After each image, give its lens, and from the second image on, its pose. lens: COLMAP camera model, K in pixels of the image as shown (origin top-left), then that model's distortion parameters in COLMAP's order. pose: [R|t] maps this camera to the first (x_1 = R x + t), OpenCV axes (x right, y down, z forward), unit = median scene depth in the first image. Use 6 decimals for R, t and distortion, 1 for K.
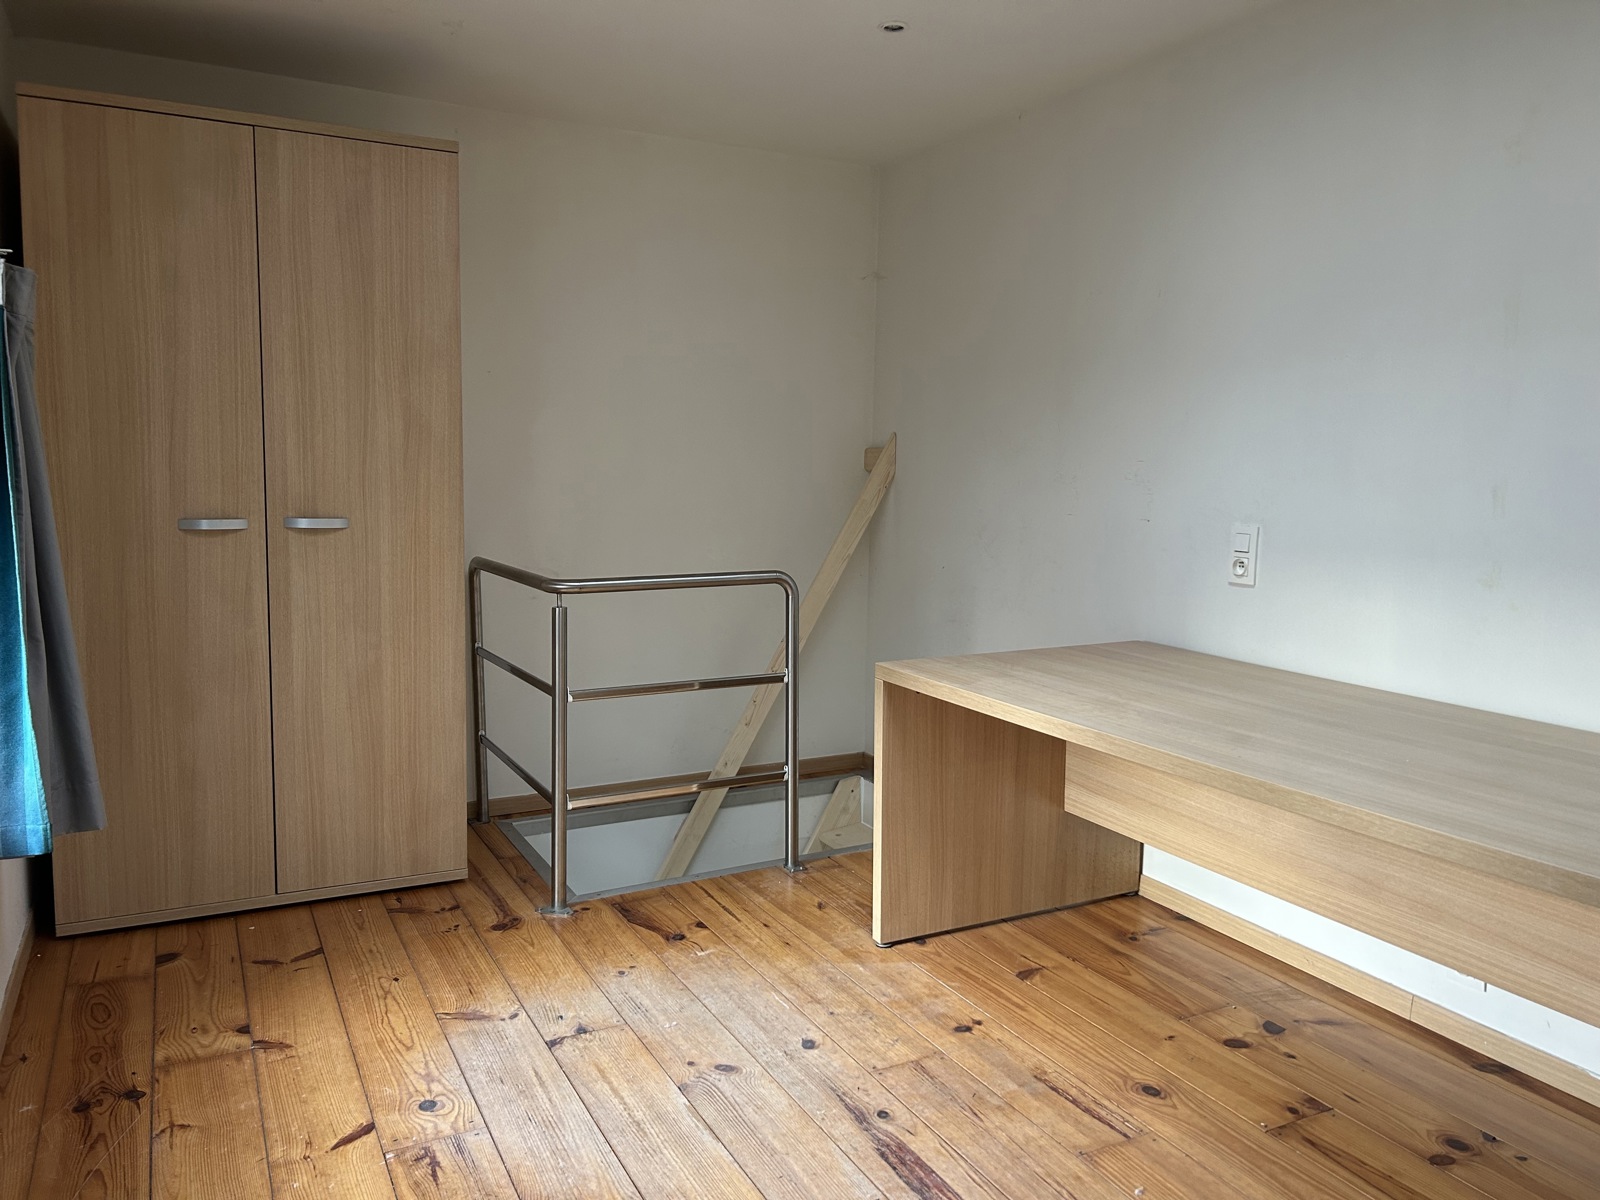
lens RADIAL K [[1202.3, 0, 805.1], [0, 1202.3, 601.6], [0, 0, 1]] dist [0.000526, -0.001822]
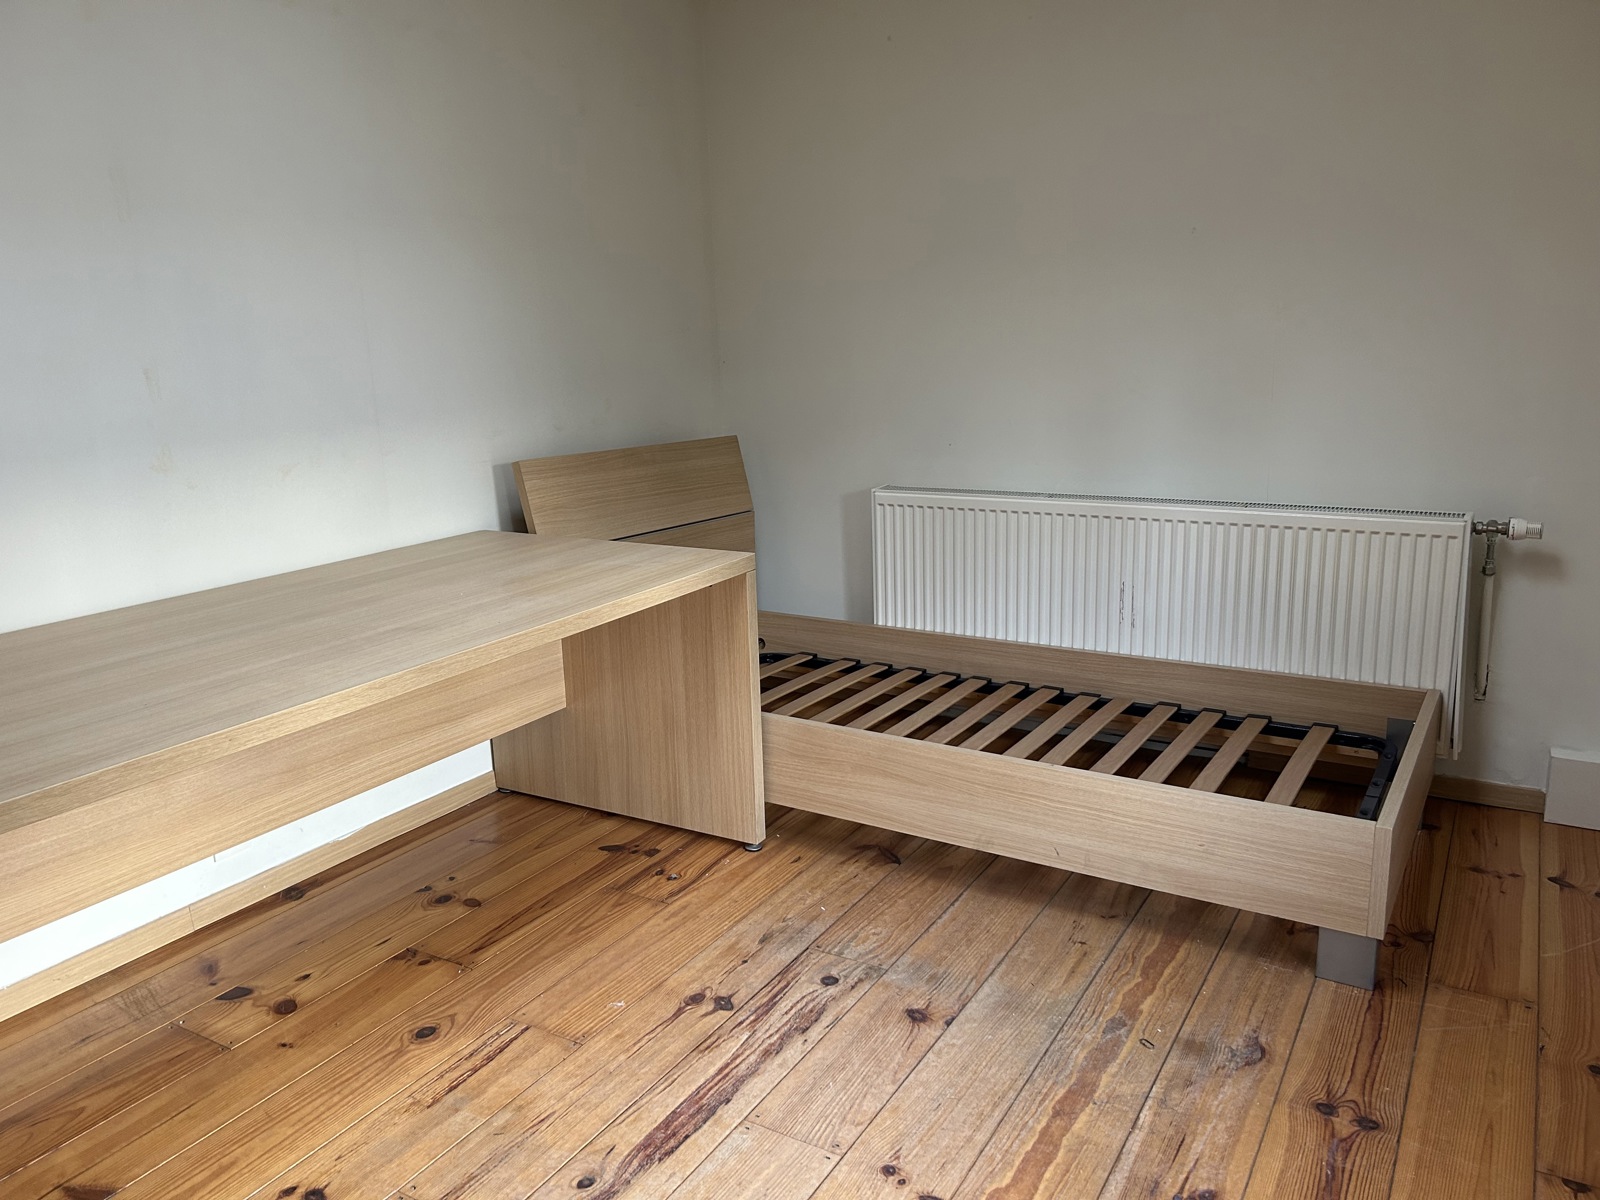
lens RADIAL K [[1202.3, 0, 805.0], [0, 1202.3, 597.4], [0, 0, 1]] dist [0.000526, -0.001822]
pose [[-0.529710, -0.191399, 0.826301, -0.579644], [0.117665, 0.948204, 0.295067, -0.153449], [-0.839977, 0.253527, -0.479752, 1.133918]]
